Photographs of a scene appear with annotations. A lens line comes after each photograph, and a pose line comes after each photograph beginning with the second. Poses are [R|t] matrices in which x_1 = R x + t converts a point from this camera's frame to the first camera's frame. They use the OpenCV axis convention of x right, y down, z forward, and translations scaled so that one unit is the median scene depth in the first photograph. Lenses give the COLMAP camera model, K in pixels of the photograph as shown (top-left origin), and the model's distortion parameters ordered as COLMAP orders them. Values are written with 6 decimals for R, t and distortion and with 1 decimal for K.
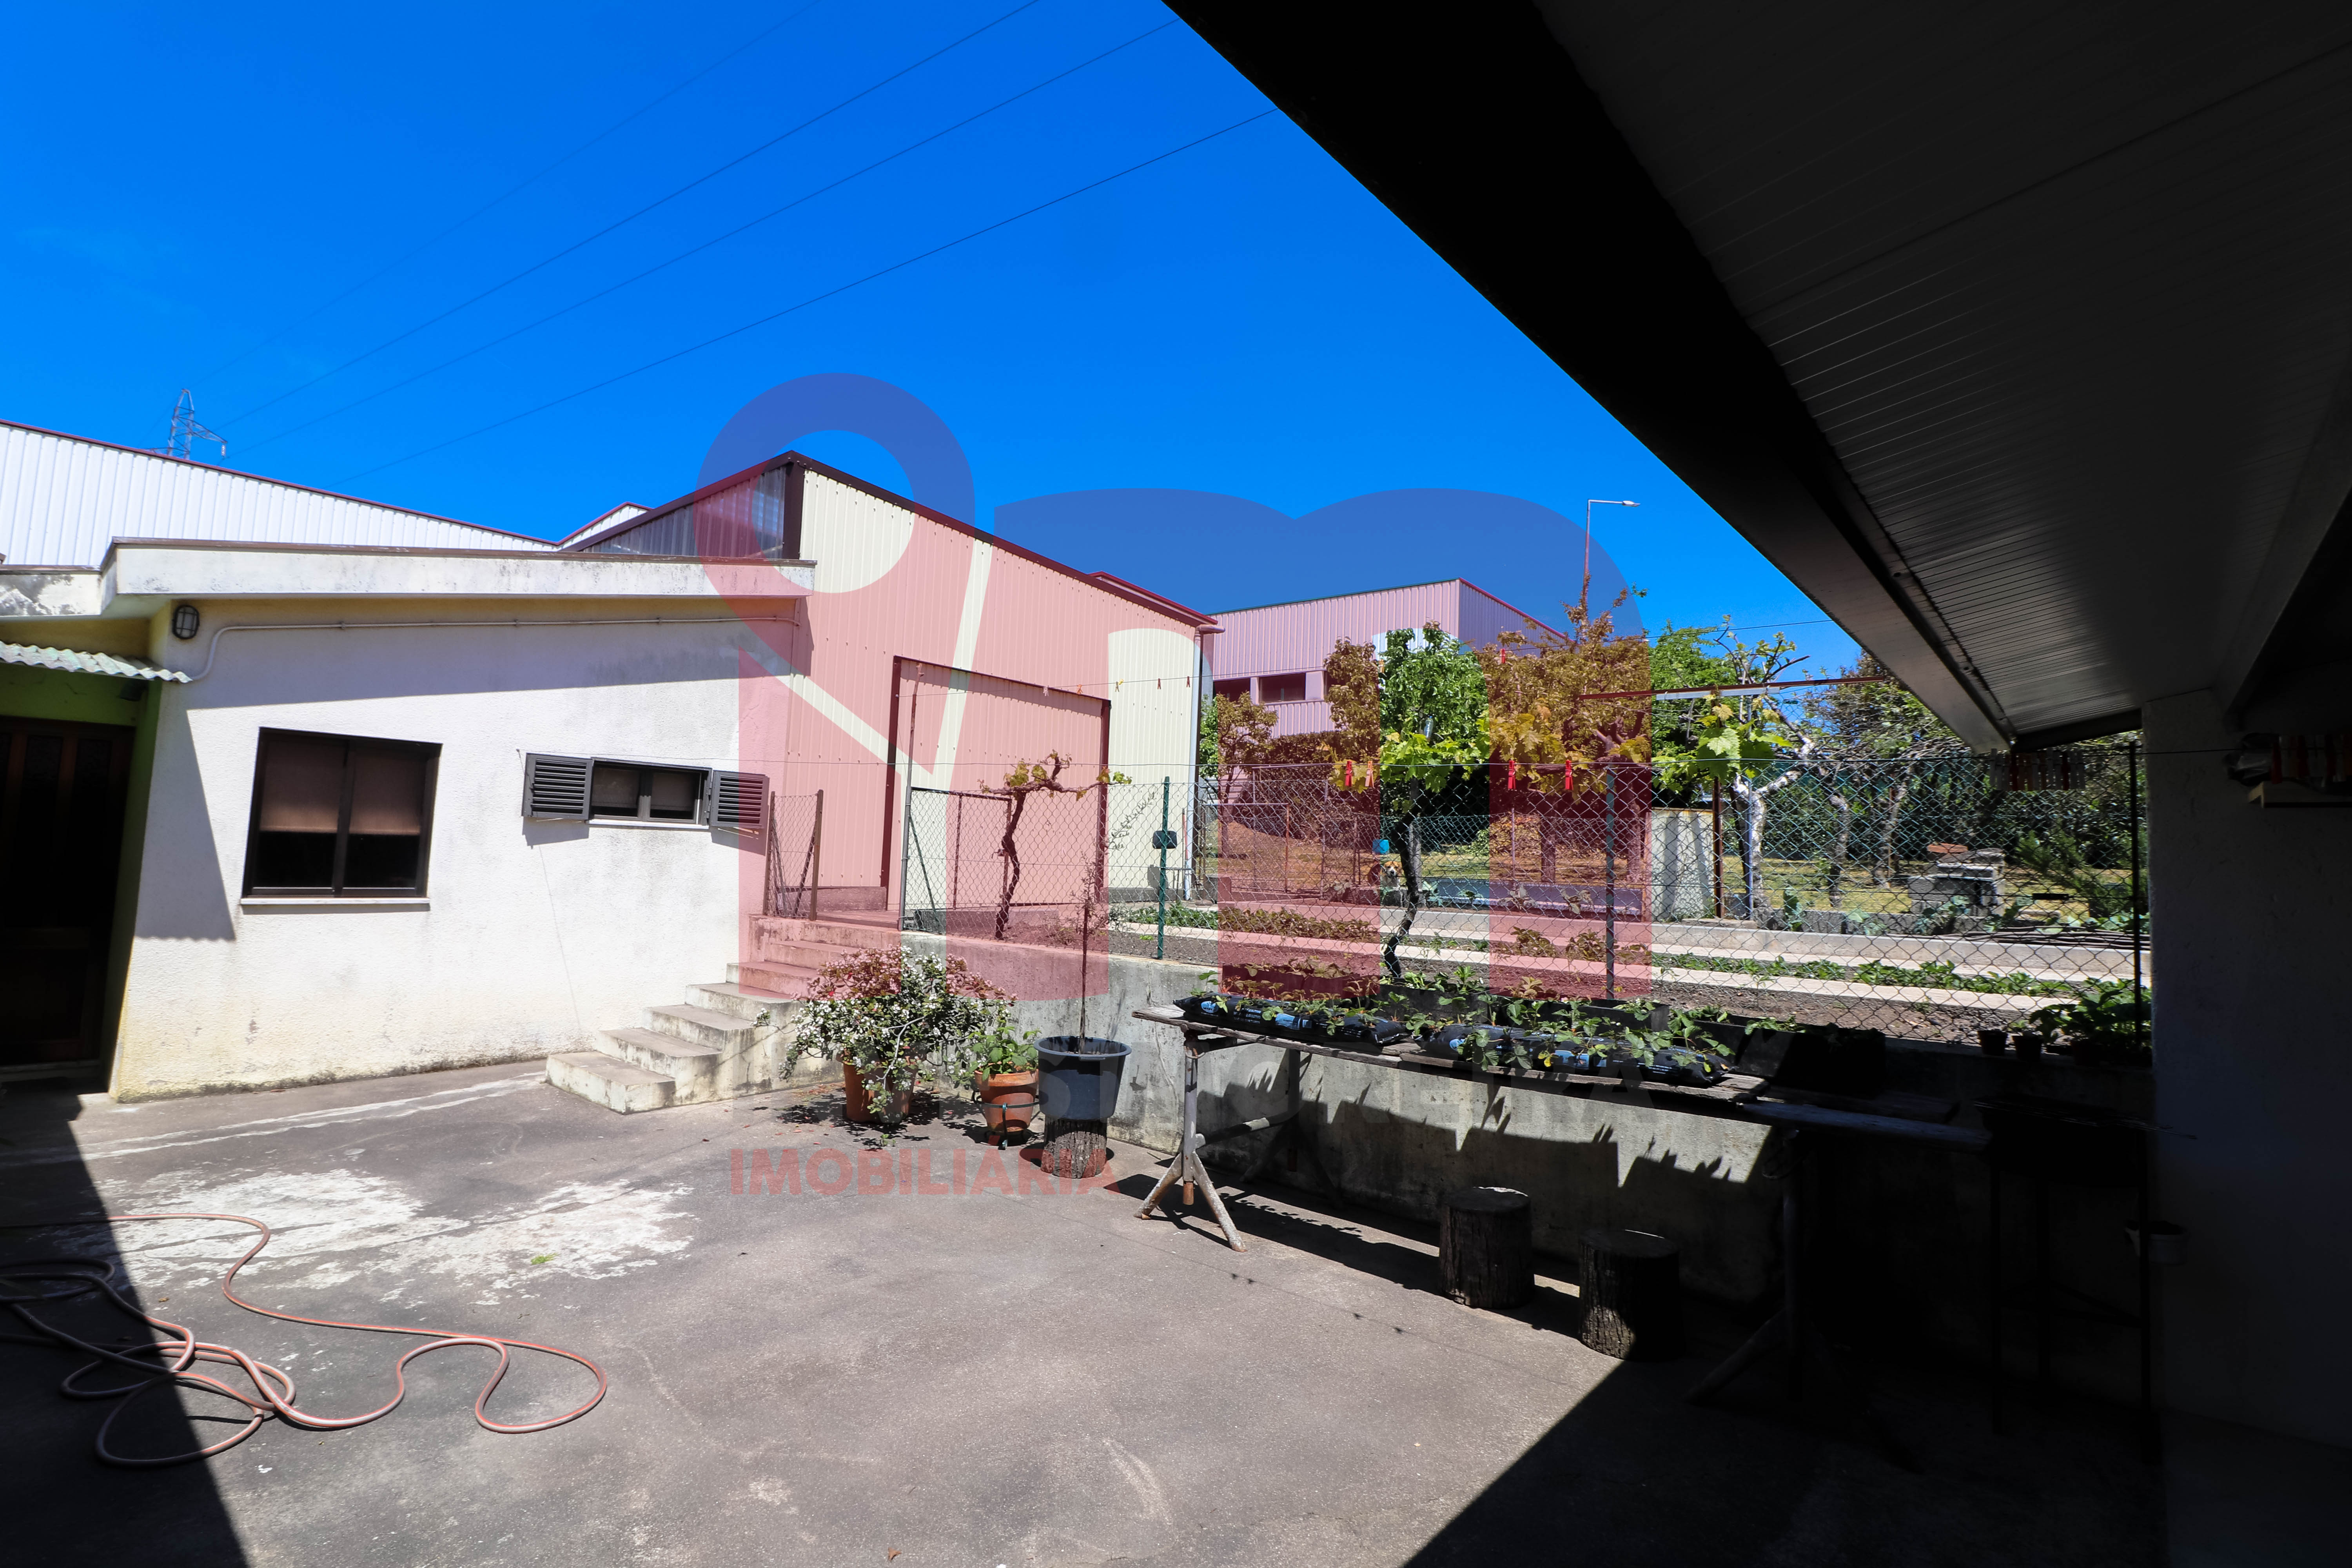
lens RADIAL K [[1084.0, 0, 1177.8], [0, 1084.0, 771.3], [0, 0, 1]] dist [-0.014929, -0.000452]
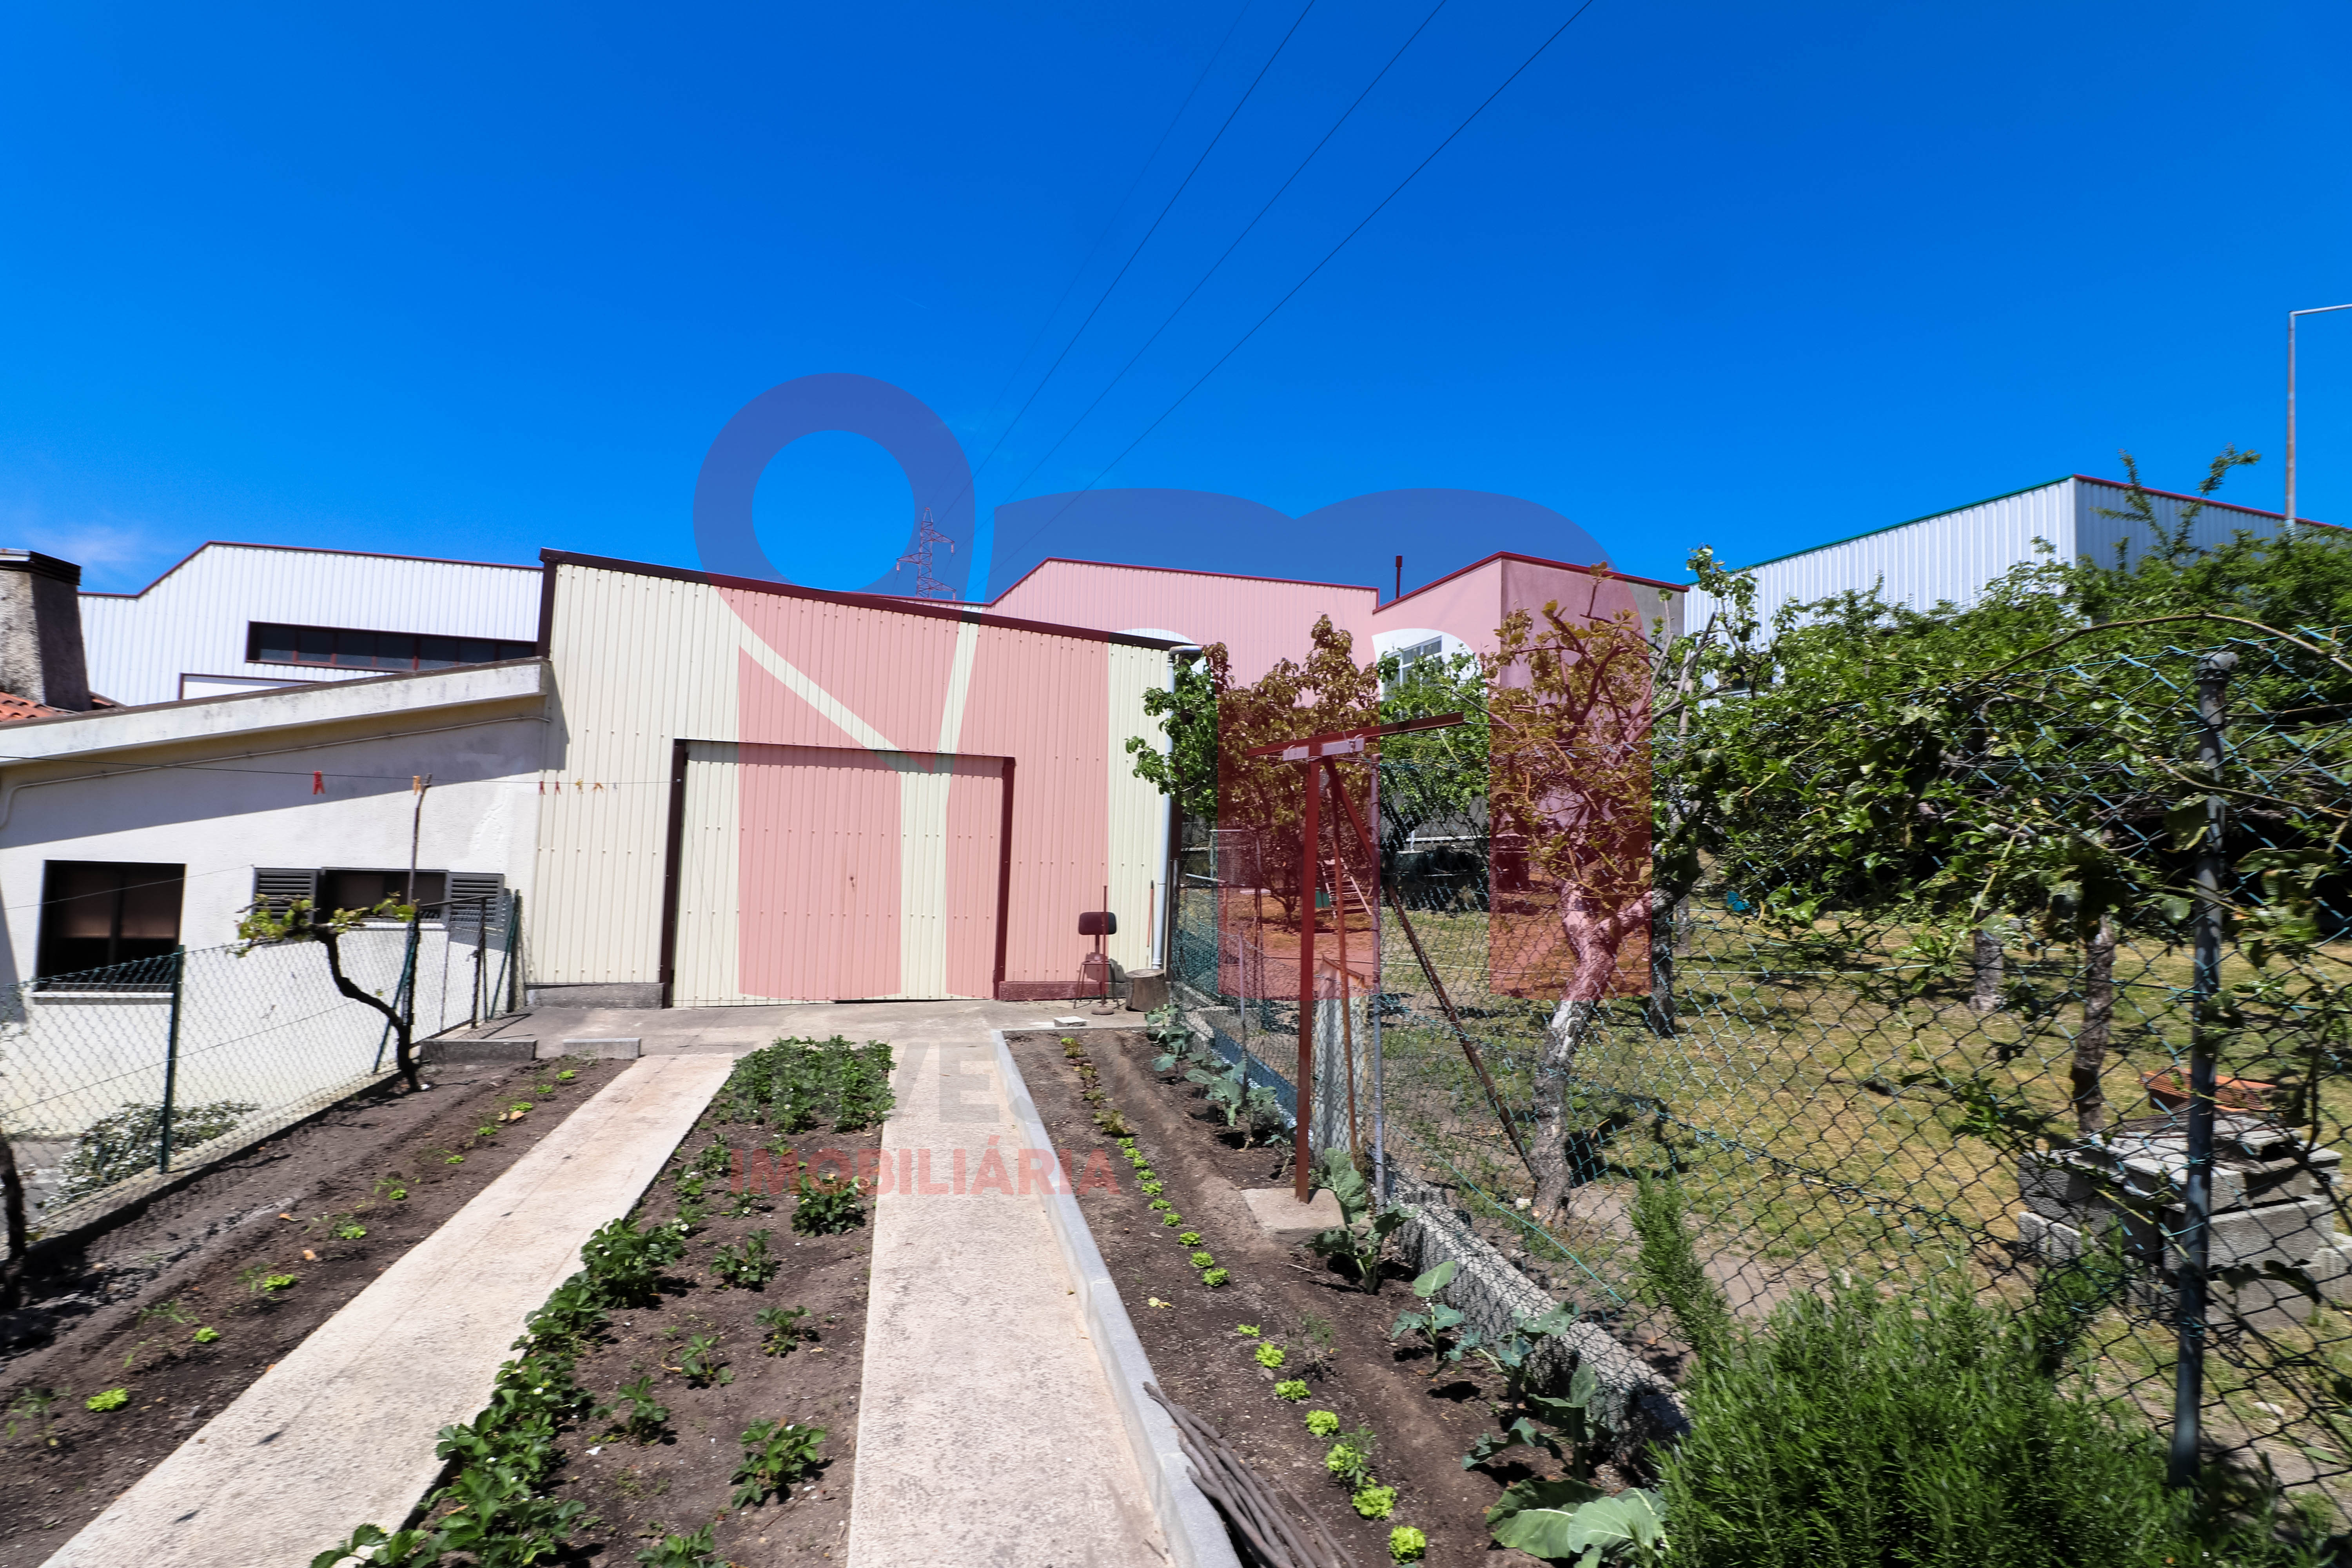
lens RADIAL K [[1084.0, 0, 1177.8], [0, 1084.0, 771.3], [0, 0, 1]] dist [-0.014929, -0.000452]
pose [[0.812340, -0.035815, -0.582083, 0.775399], [0.040796, 0.999157, -0.004544, -0.066666], [0.581755, -0.020055, 0.813117, 0.579025]]
